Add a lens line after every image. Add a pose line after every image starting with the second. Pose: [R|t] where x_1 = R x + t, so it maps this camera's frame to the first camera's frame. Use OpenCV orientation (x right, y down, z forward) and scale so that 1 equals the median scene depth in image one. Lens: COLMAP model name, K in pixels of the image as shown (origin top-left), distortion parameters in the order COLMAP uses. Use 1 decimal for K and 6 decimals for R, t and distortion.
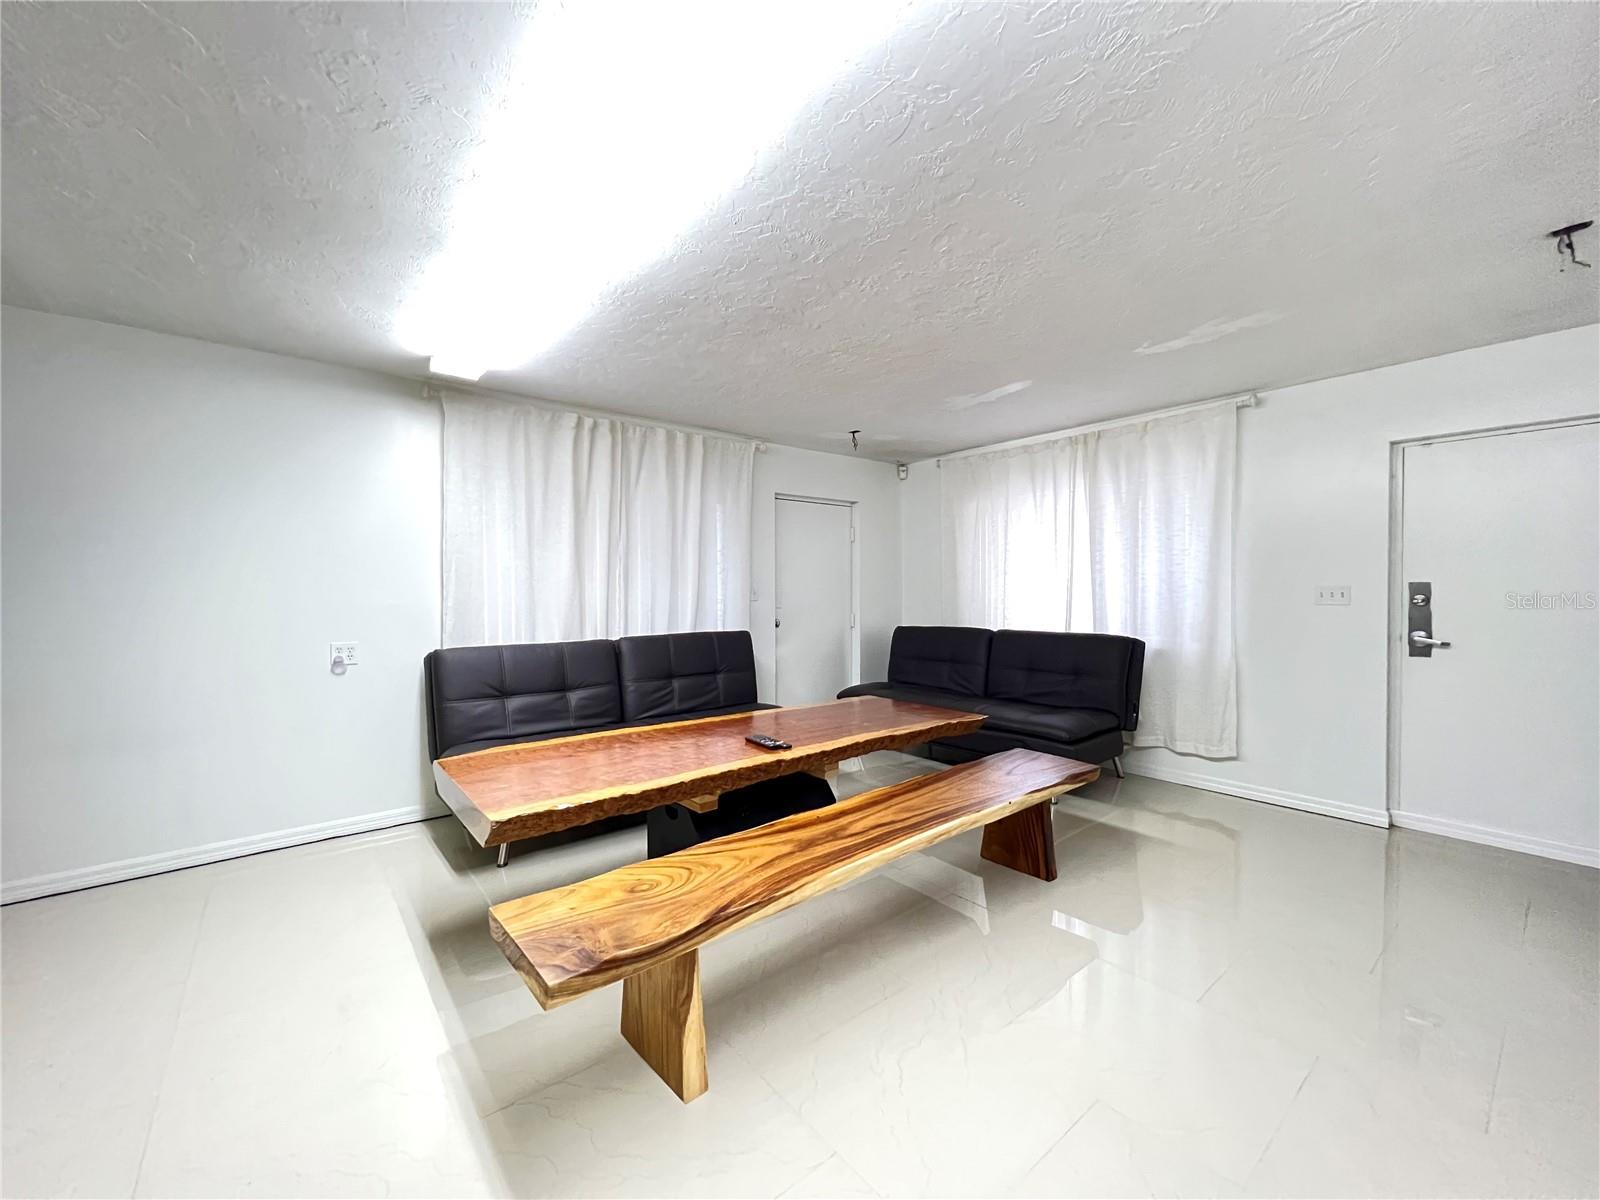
lens RADIAL K [[636.7, 0, 800.9], [0, 636.7, 593.1], [0, 0, 1]] dist [-0.001205, 0.000434]
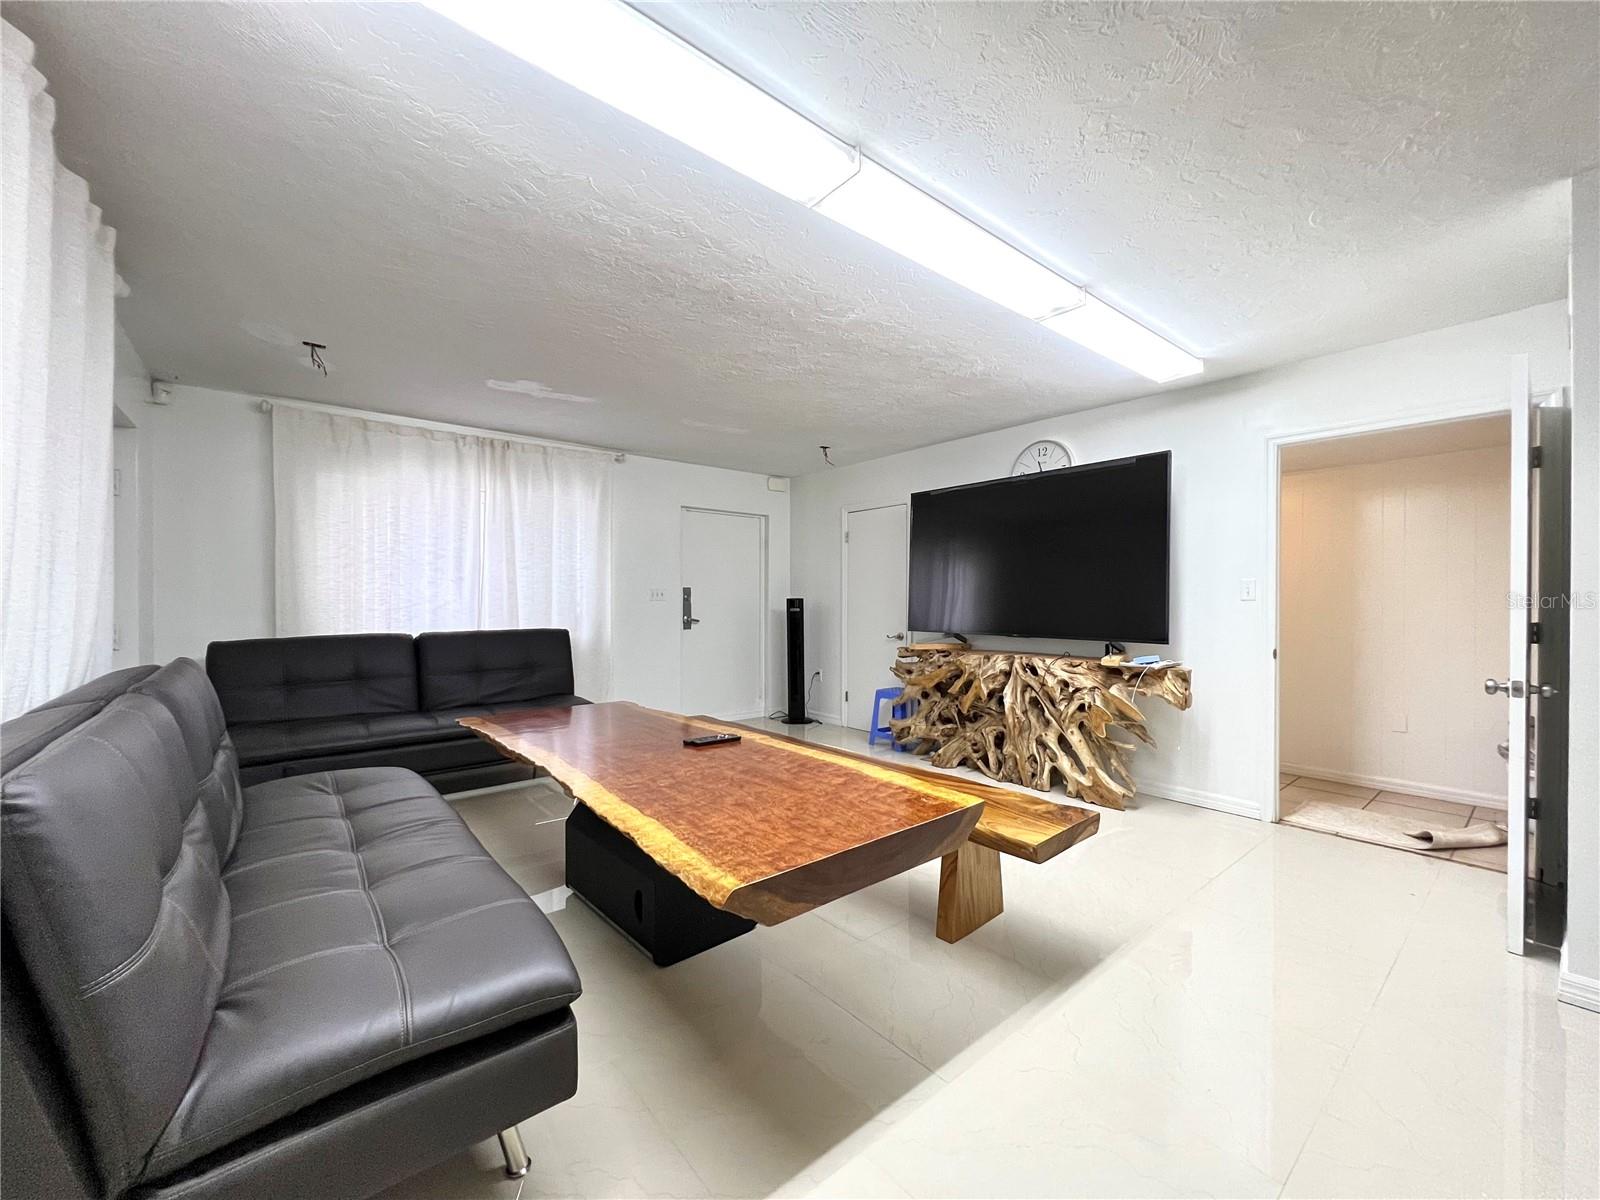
lens RADIAL K [[636.7, 0, 800.1], [0, 636.7, 600.5], [0, 0, 1]] dist [-0.001205, 0.000434]
pose [[-0.009017, -0.003621, 0.999953, -0.634274], [0.004563, 0.999983, 0.003662, 0.012473], [-0.999949, 0.004596, -0.009001, 0.546330]]
